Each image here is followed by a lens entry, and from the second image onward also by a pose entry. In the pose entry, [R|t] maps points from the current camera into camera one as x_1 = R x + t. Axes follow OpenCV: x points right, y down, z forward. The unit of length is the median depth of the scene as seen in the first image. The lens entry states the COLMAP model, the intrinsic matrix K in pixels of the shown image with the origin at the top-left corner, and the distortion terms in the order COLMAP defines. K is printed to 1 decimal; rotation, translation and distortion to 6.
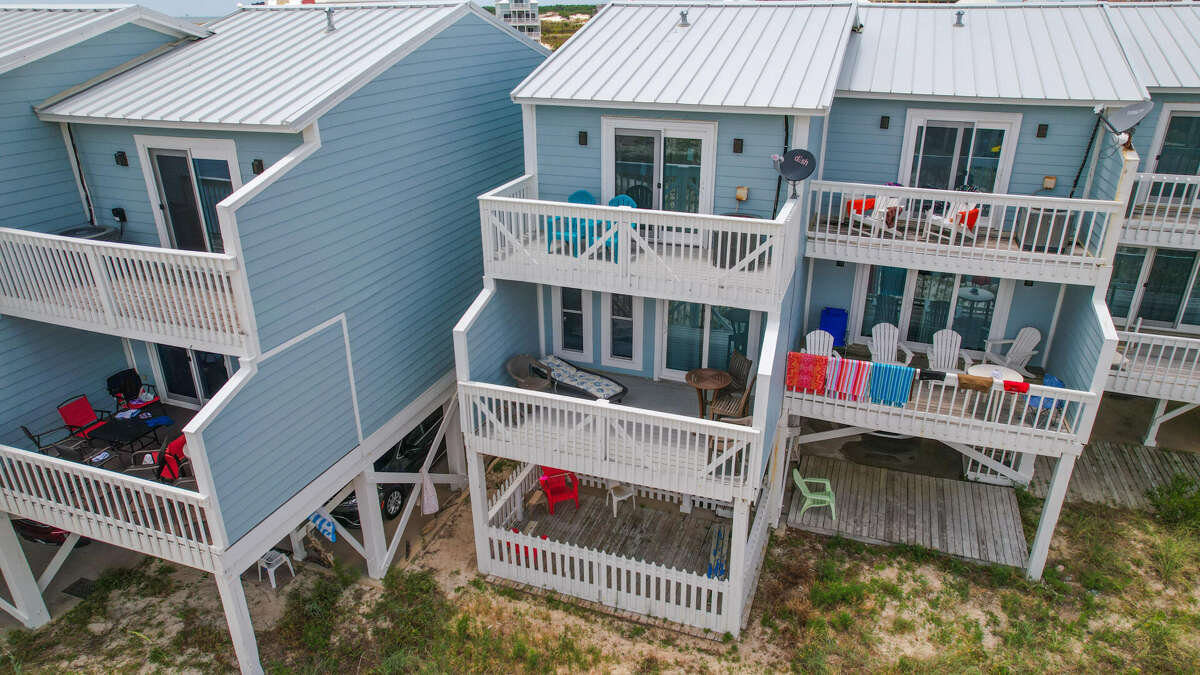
lens RADIAL K [[782.8, 0, 625.9], [0, 782.8, 339.0], [0, 0, 1]] dist [-0.076052, 0.067644]
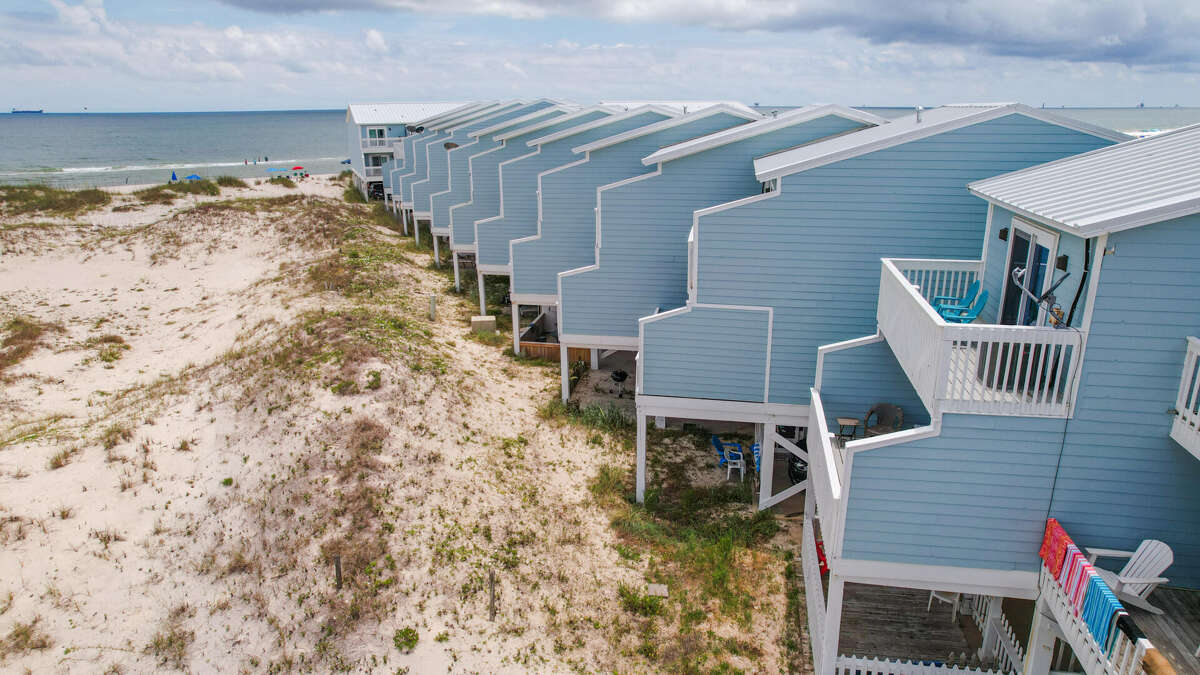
lens RADIAL K [[783.7, 0, 600.5], [0, 783.7, 345.5], [0, 0, 1]] dist [-0.077102, 0.070716]
pose [[0.139904, 0.279808, -0.949808, 0.942301], [-0.403666, 0.892027, 0.203327, -0.127859], [0.904146, 0.354959, 0.237747, 0.344447]]
